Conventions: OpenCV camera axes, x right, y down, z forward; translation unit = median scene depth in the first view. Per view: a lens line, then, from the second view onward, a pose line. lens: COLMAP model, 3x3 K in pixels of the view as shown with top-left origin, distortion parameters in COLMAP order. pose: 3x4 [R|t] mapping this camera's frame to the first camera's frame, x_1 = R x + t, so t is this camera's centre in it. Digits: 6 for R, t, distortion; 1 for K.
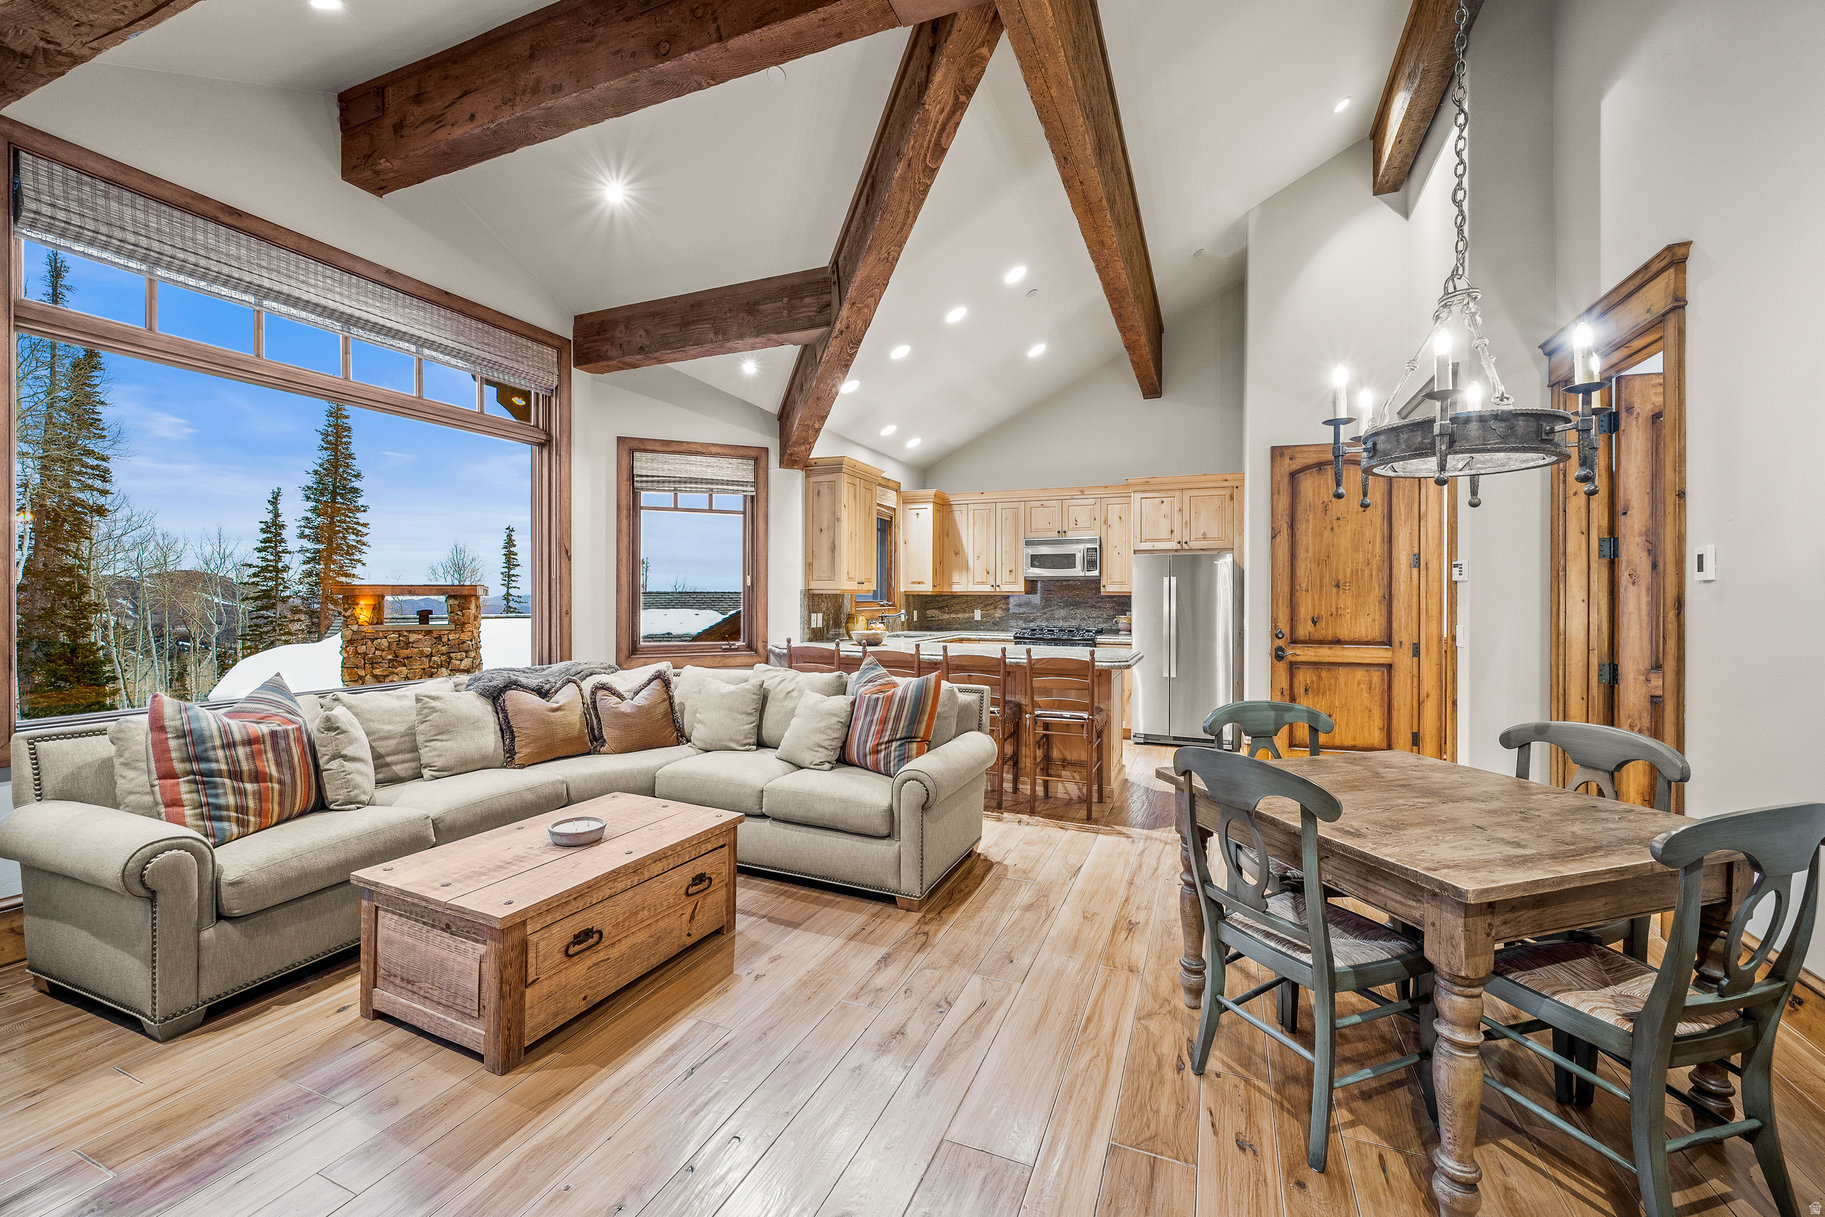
lens RADIAL K [[720.7, 0, 917.7], [0, 720.7, 599.7], [0, 0, 1]] dist [-0.005911, 0.000786]
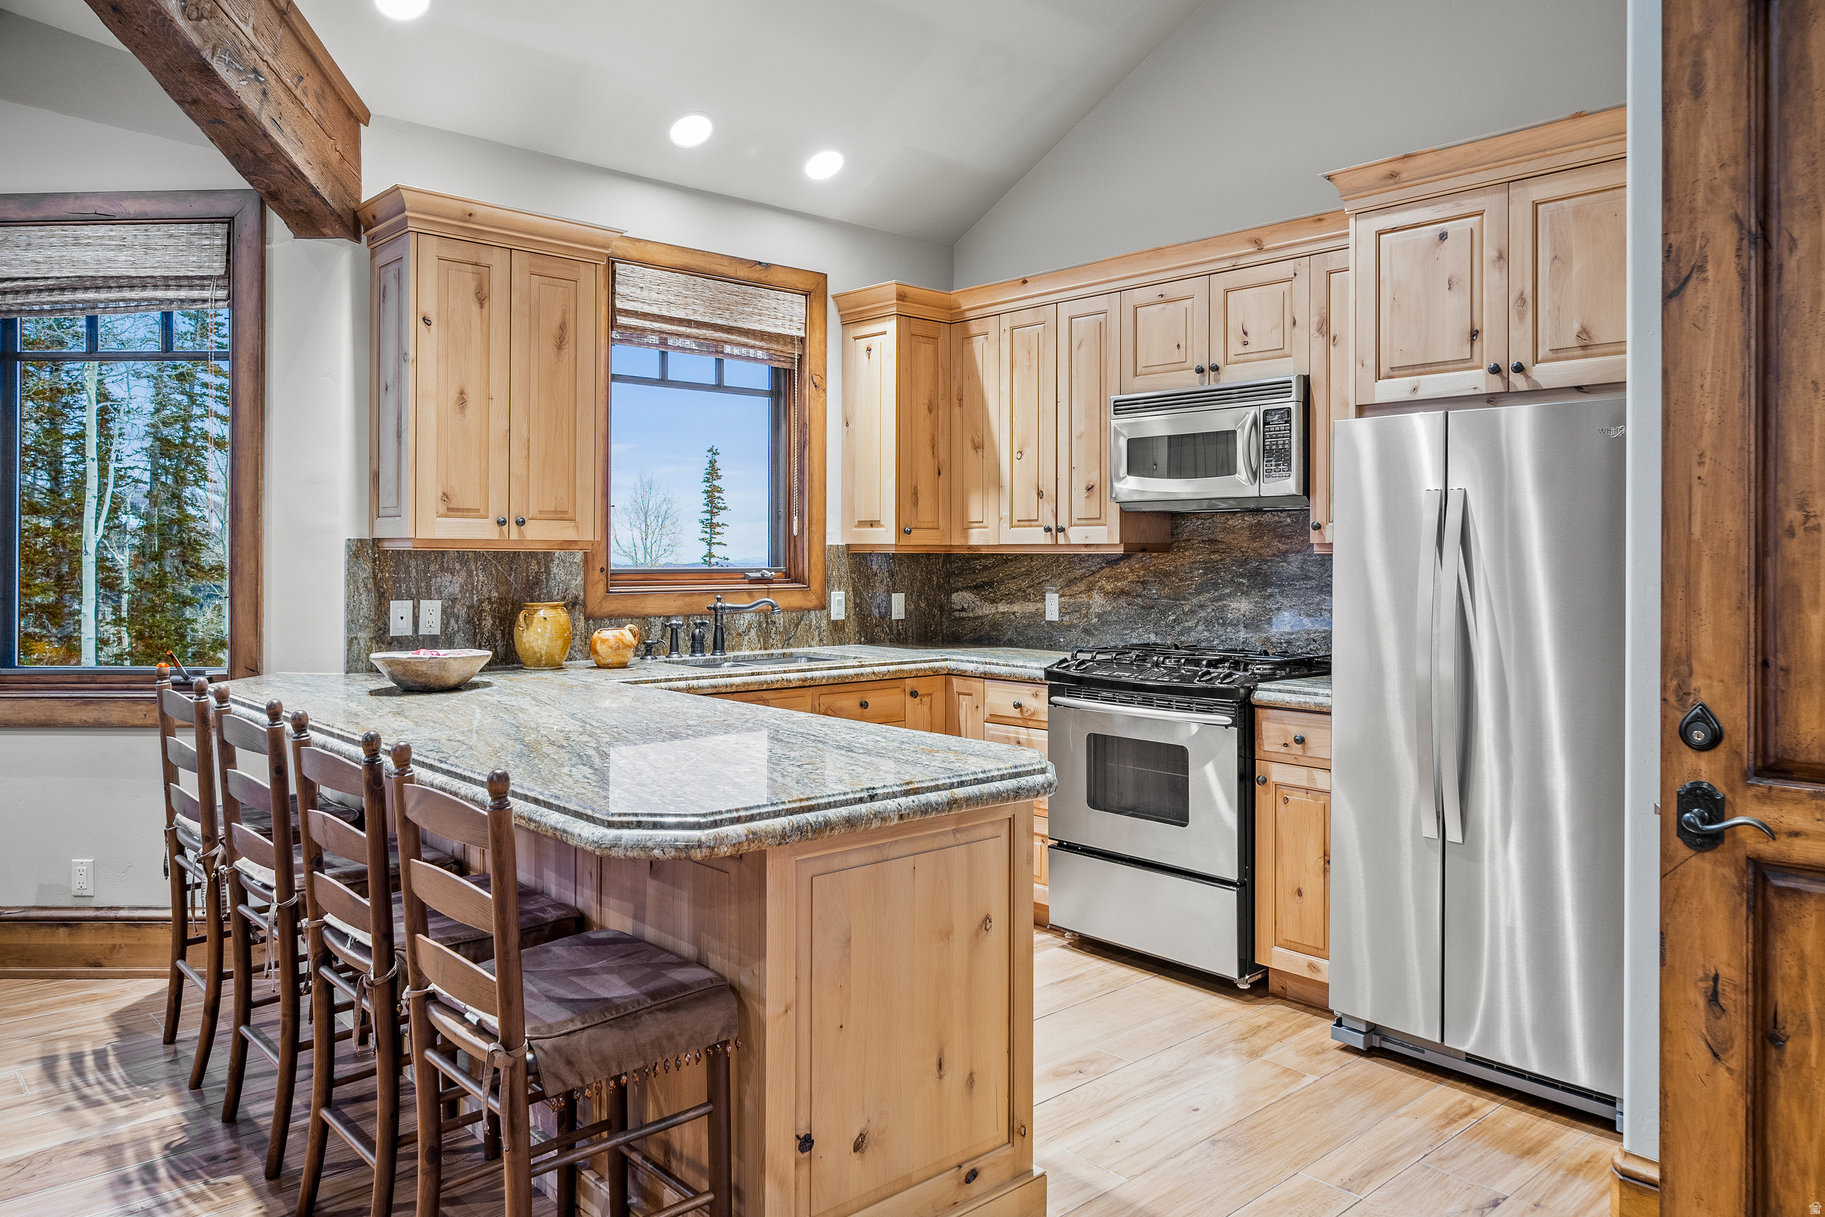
lens RADIAL K [[1269.8, 0, 908.1], [0, 1269.8, 552.8], [0, 0, 1]] dist [0.003246, -0.003705]
pose [[0.902683, -0.001177, -0.430305, 0.544027], [-0.002815, 0.999959, -0.008640, -0.002504], [0.430297, 0.009011, 0.902642, 0.655002]]
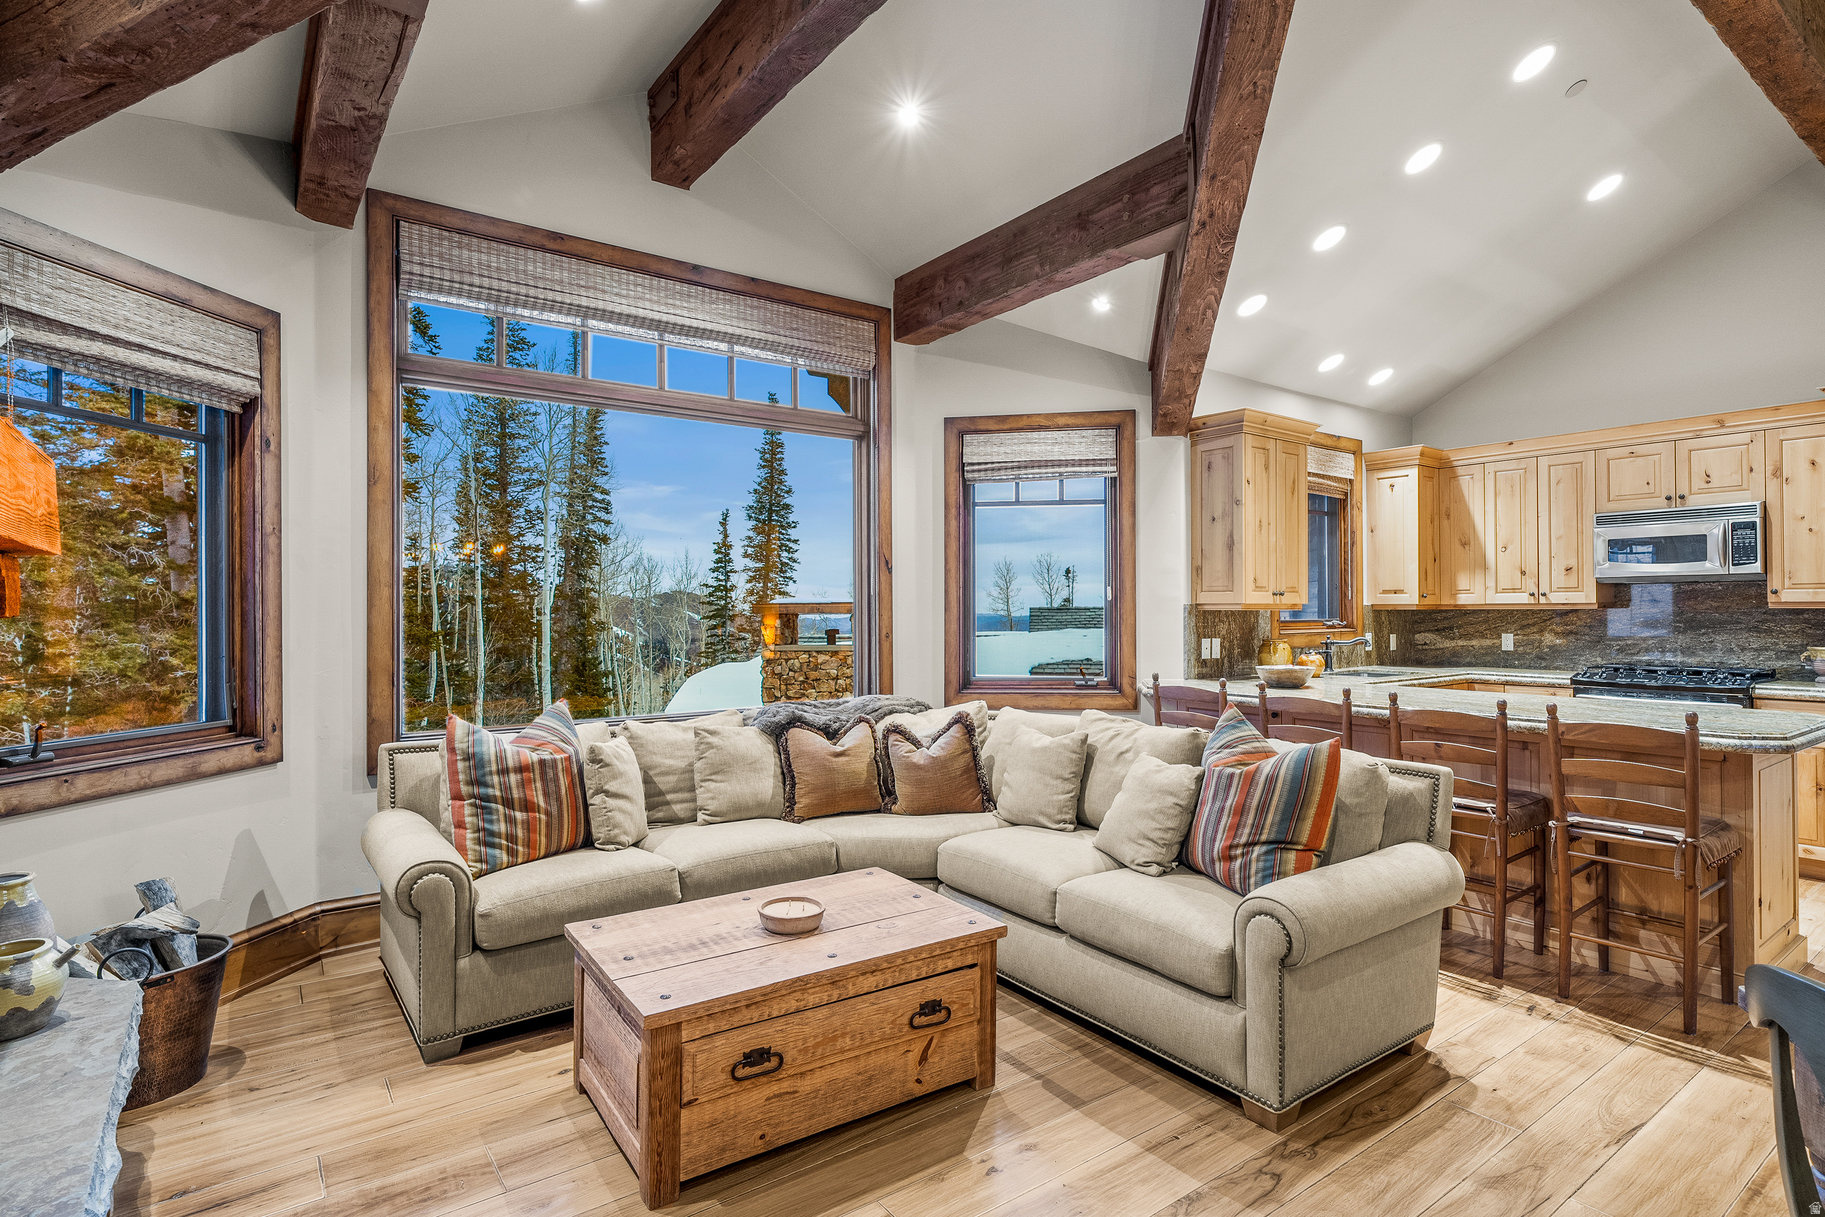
lens RADIAL K [[921.5, 0, 909.8], [0, 921.5, 606.8], [0, 0, 1]] dist [0.002022, -0.001954]
pose [[0.854939, -0.009501, -0.518641, 0.099363], [0.004198, 0.999926, -0.011399, -0.003726], [0.518711, 0.007568, 0.854916, 0.113859]]
